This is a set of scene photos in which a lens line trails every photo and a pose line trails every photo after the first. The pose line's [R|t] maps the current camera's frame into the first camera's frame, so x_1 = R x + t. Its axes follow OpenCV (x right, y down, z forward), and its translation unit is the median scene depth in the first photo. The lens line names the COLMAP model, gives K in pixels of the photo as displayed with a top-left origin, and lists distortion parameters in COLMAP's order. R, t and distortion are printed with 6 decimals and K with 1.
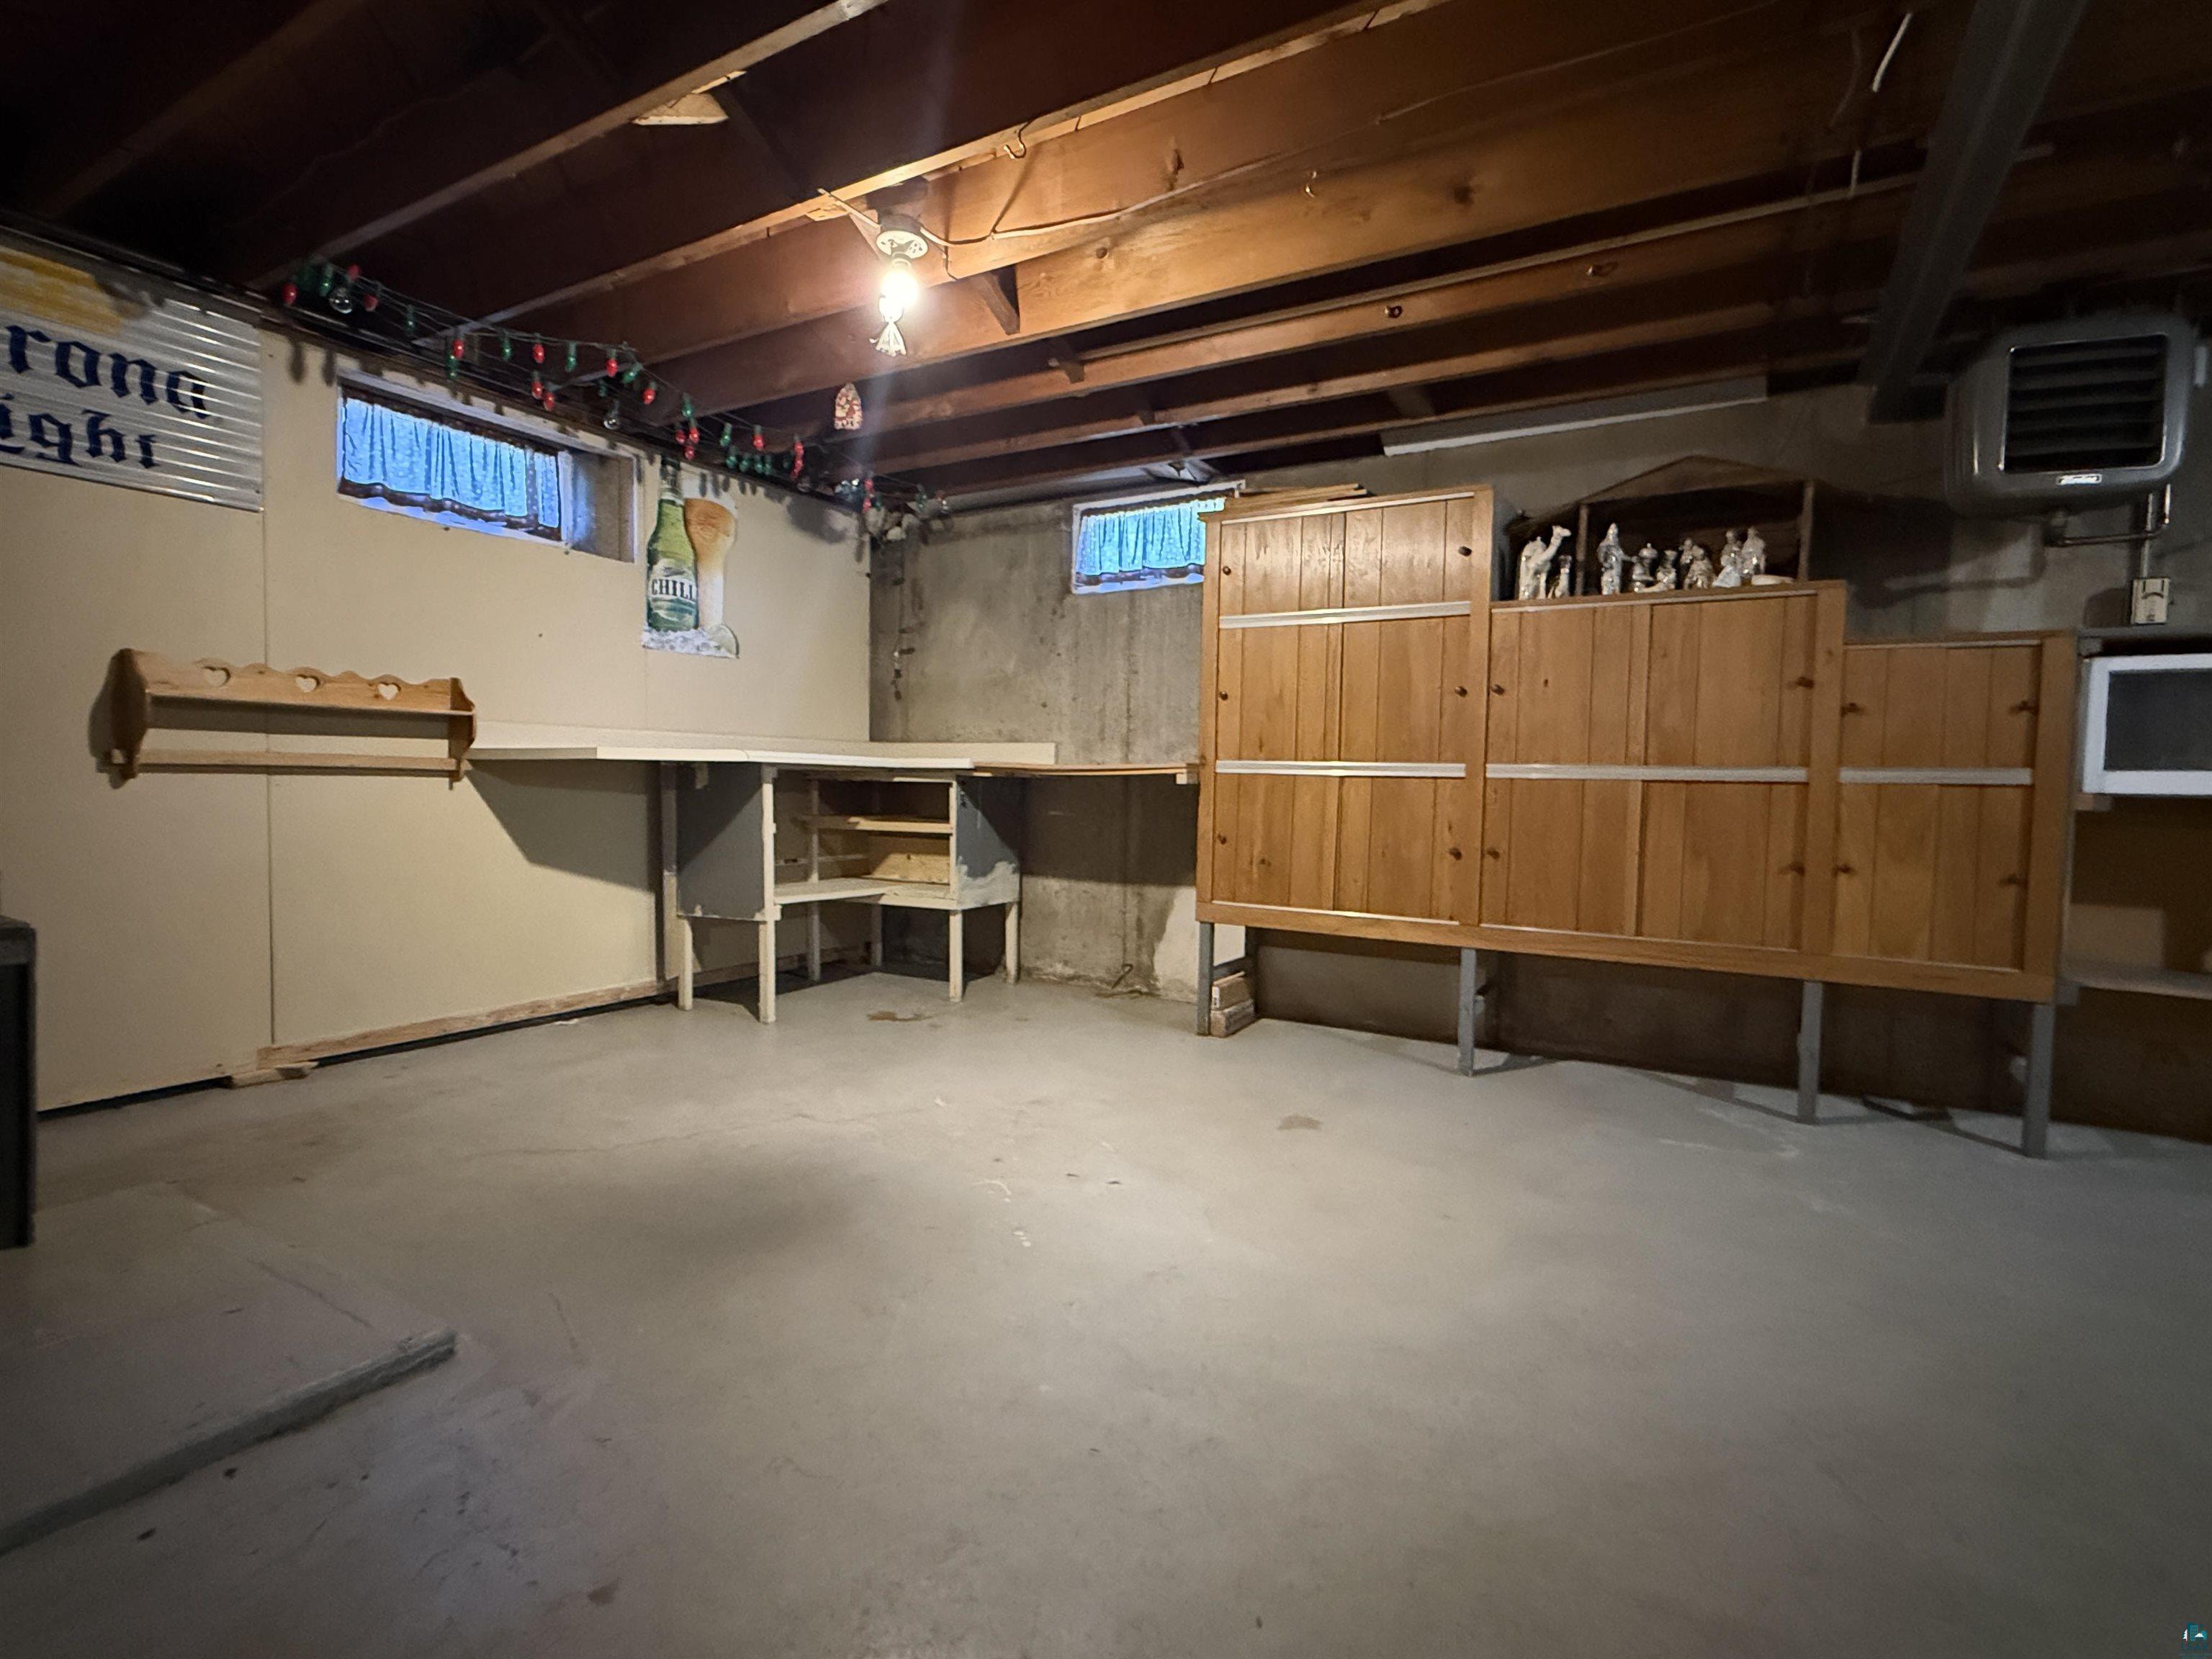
lens RADIAL K [[1045.2, 0, 1108.5], [0, 1045.2, 831.1], [0, 0, 1]] dist [0.002732, 0.000067]
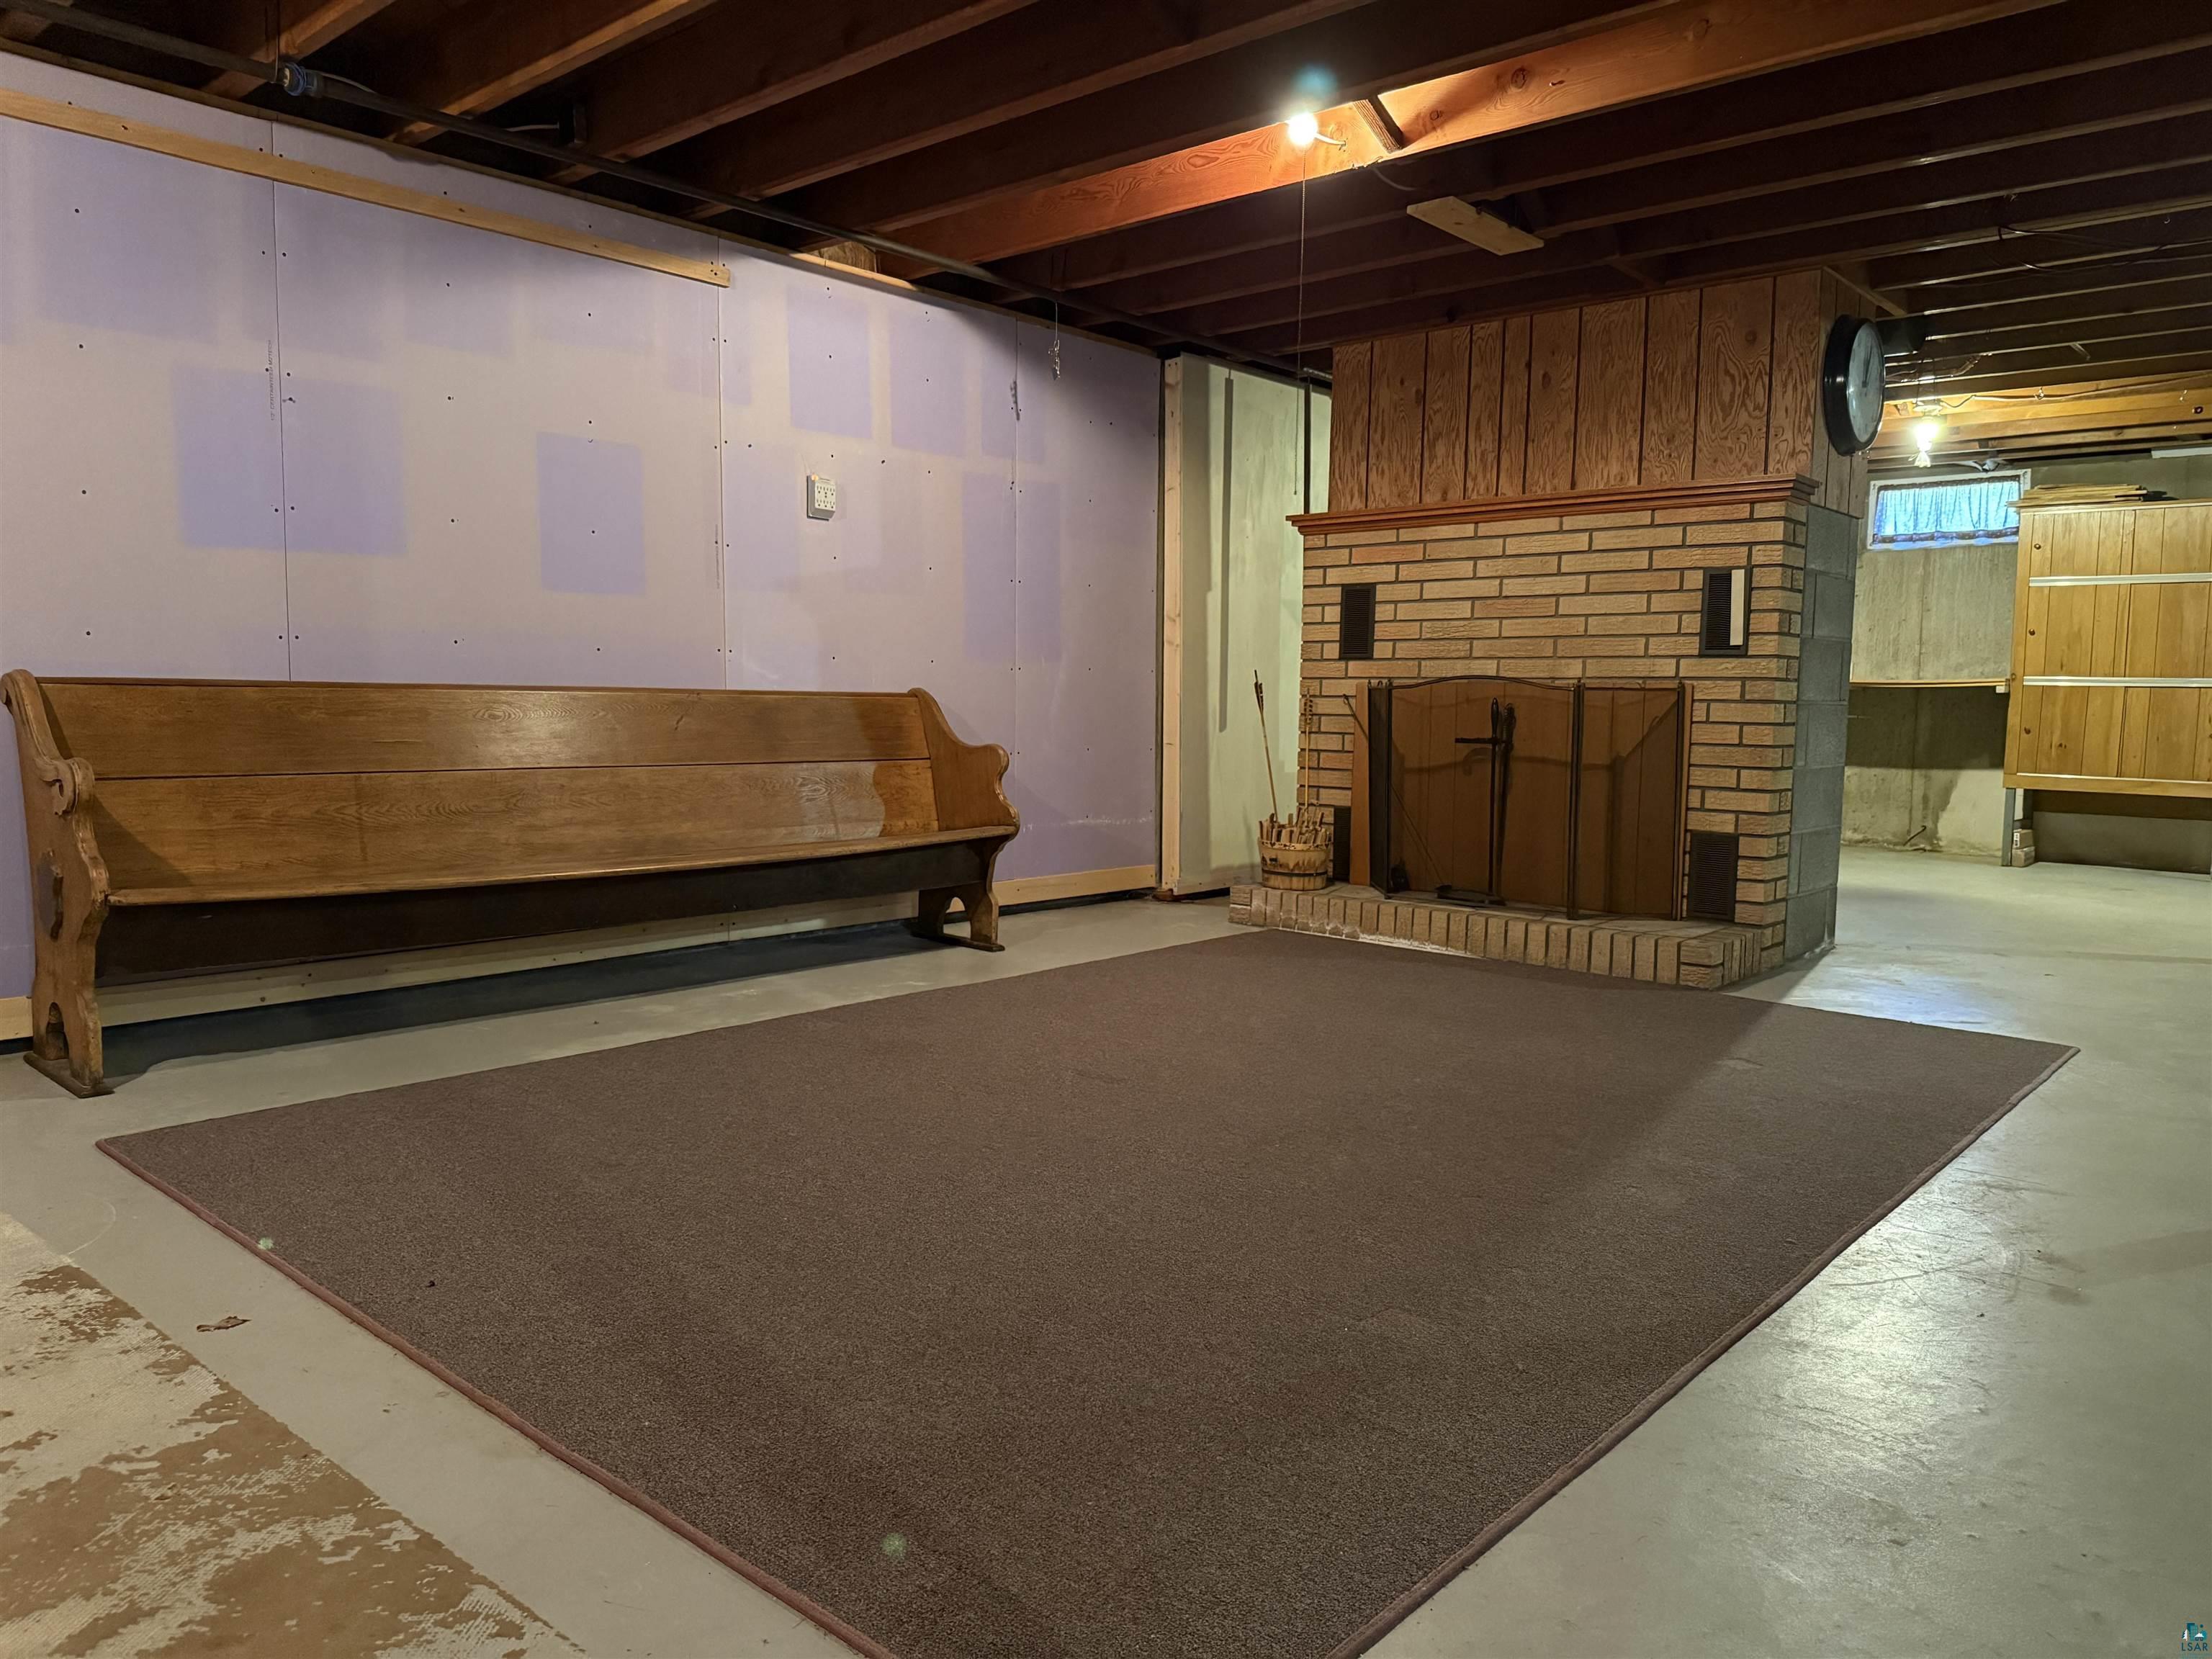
lens RADIAL K [[1550.3, 0, 1104.2], [0, 1550.3, 832.9], [0, 0, 1]] dist [-0.005960, -0.005576]
pose [[0.979556, 0.009672, -0.200937, -0.623052], [-0.002254, 0.999309, 0.037112, 0.063713], [0.201157, -0.035900, 0.978901, -1.193881]]
